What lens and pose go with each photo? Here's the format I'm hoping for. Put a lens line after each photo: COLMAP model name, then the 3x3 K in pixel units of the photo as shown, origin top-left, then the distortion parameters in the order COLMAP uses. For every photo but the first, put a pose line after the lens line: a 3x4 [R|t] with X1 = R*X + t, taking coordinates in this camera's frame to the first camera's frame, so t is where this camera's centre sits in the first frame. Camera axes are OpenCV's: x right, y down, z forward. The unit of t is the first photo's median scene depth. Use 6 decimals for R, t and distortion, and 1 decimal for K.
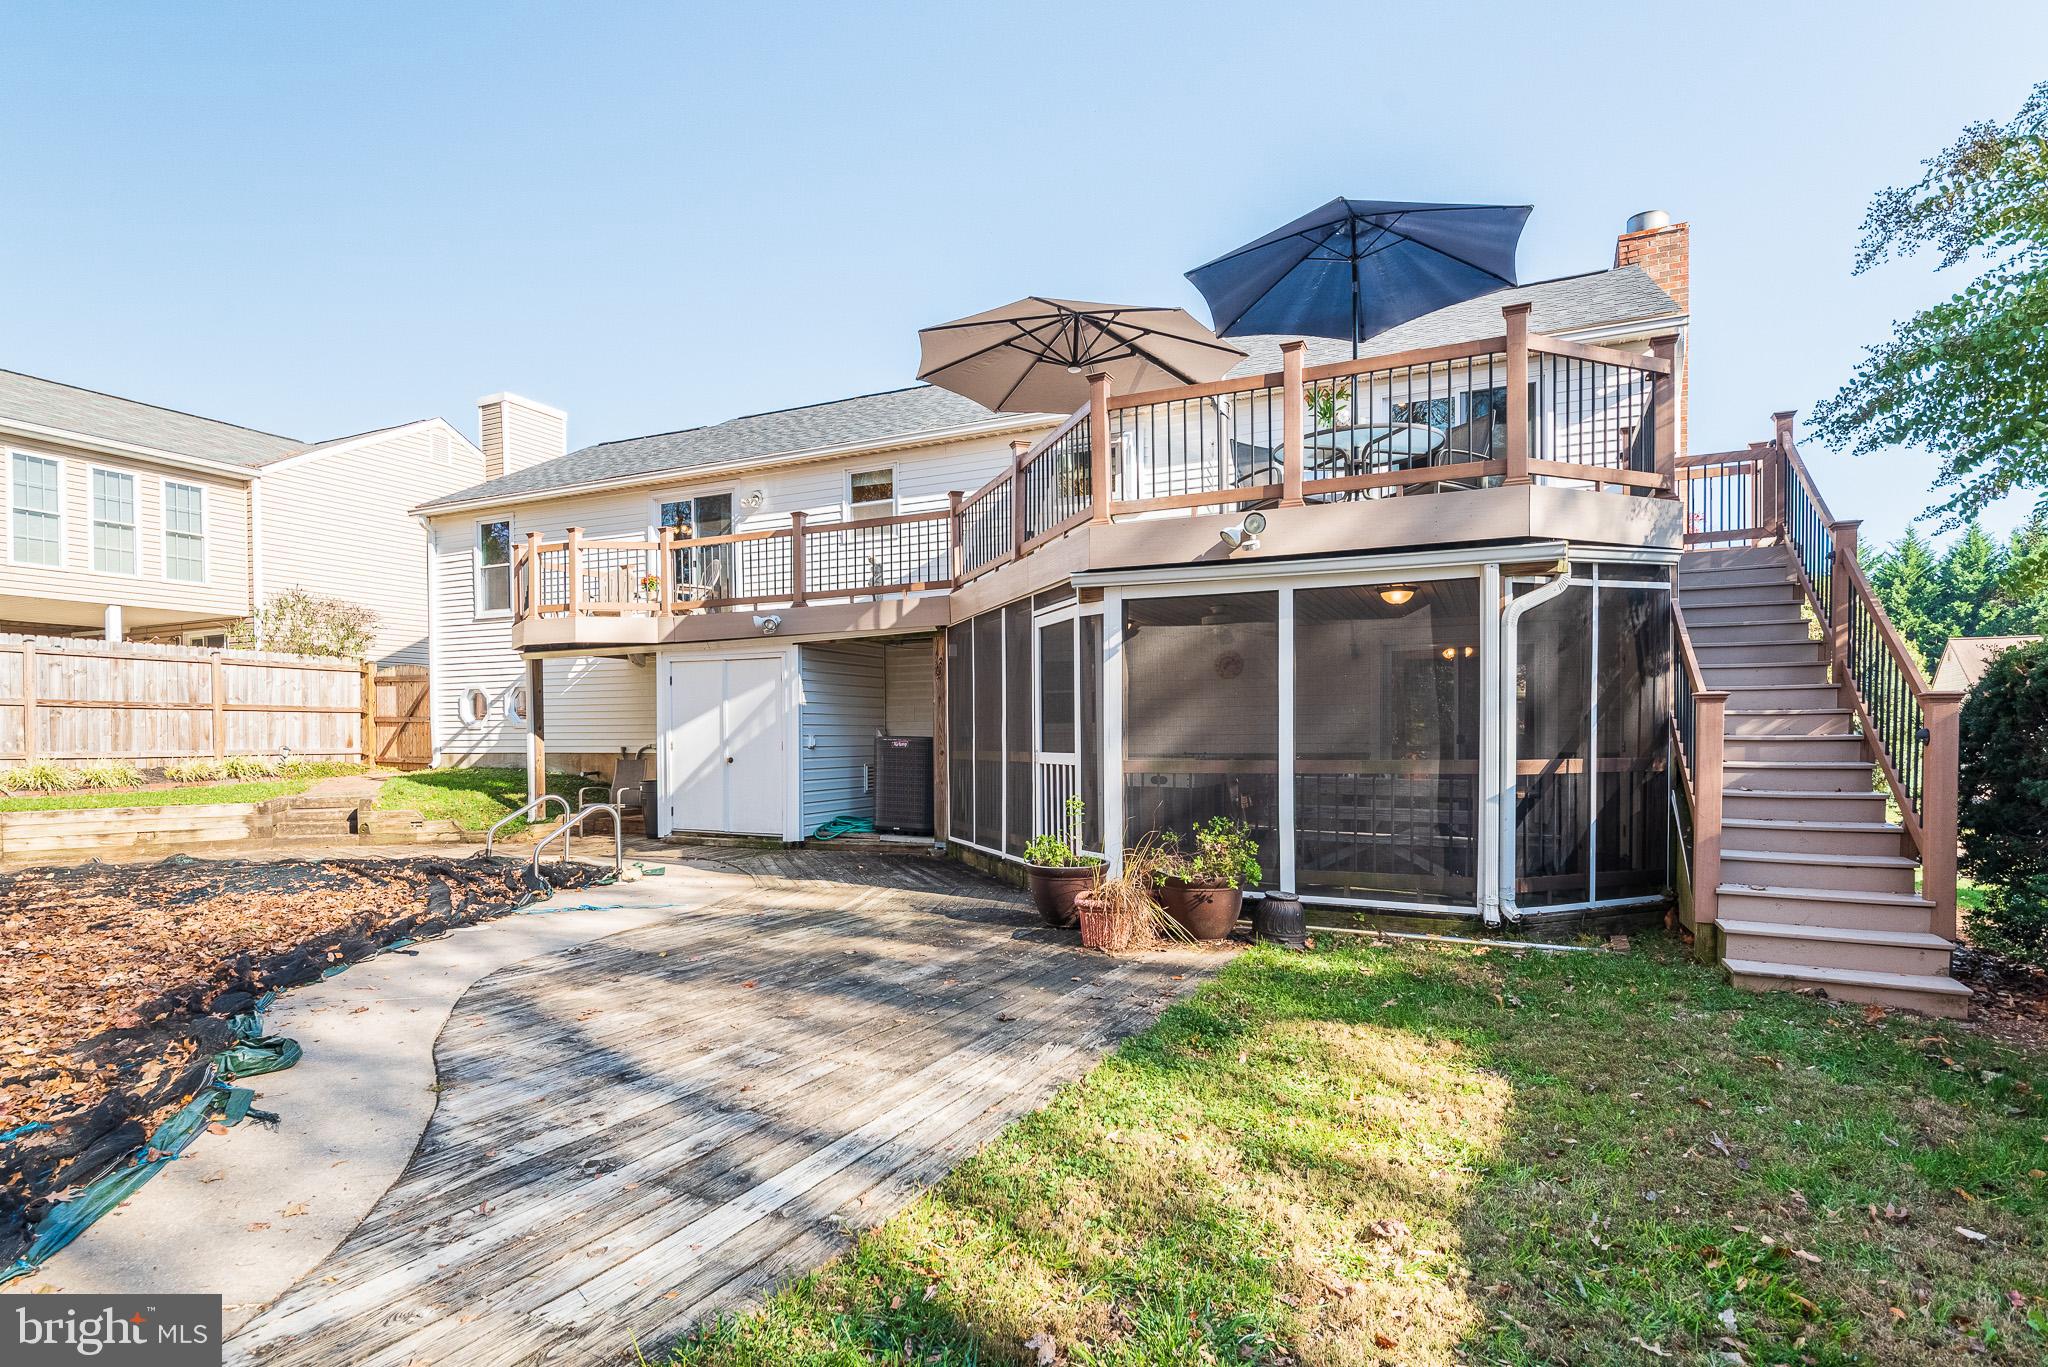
lens RADIAL K [[951.6, 0, 1034.9], [0, 951.6, 744.6], [0, 0, 1]] dist [-0.001074, -0.000960]
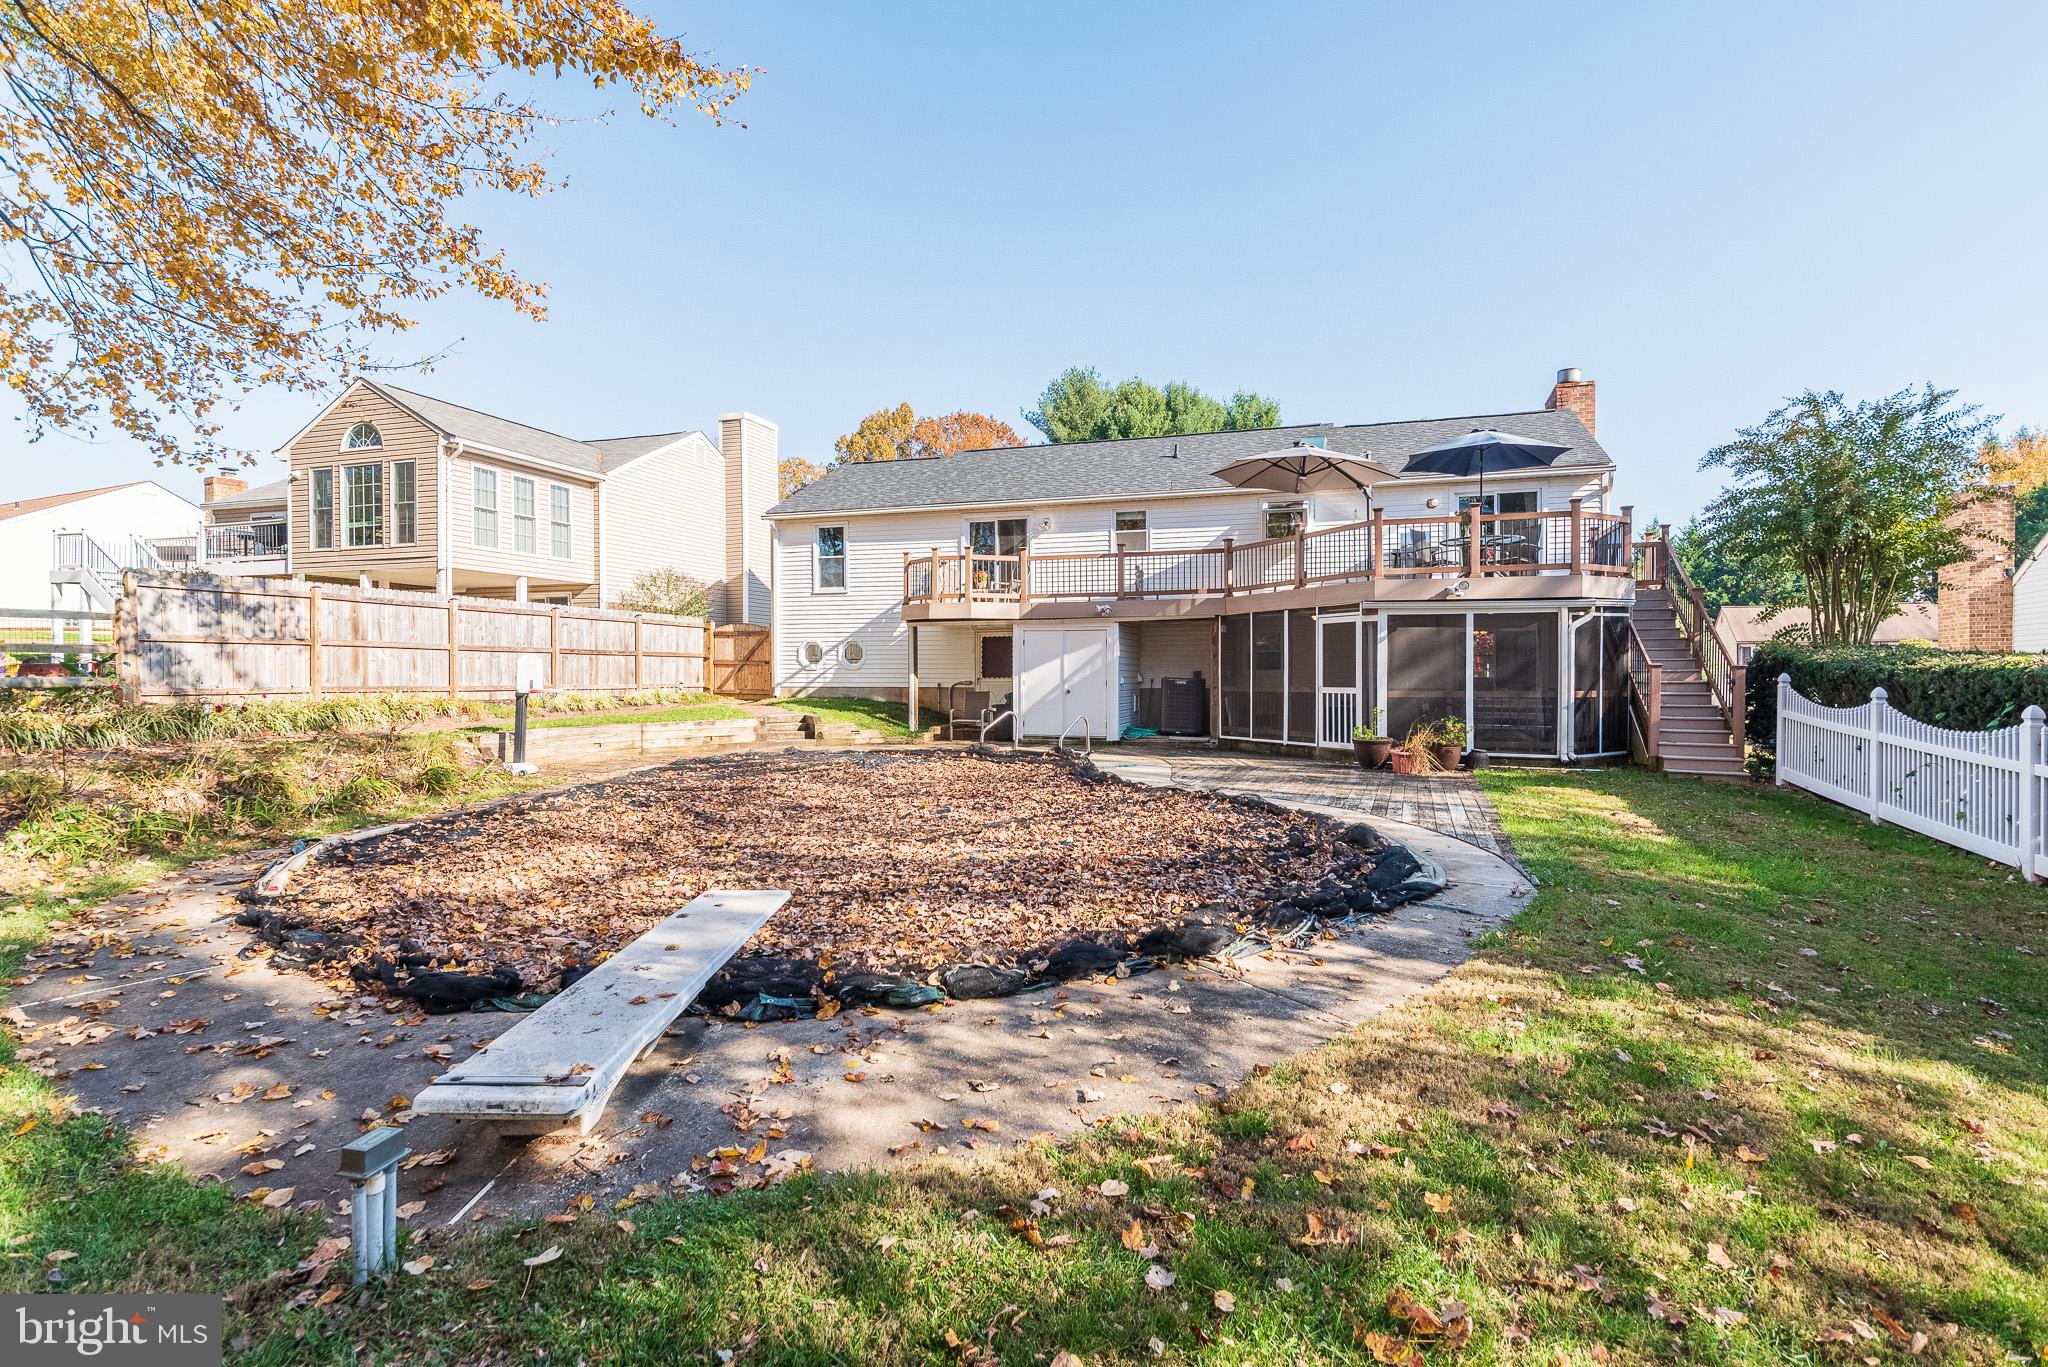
lens RADIAL K [[951.6, 0, 1021.2], [0, 951.6, 670.5], [0, 0, 1]] dist [-0.001074, -0.000960]
pose [[0.990631, 0.006269, 0.136425, -0.615839], [-0.004736, 0.999922, -0.011560, -0.000651], [-0.136486, 0.010805, 0.990583, -0.599359]]
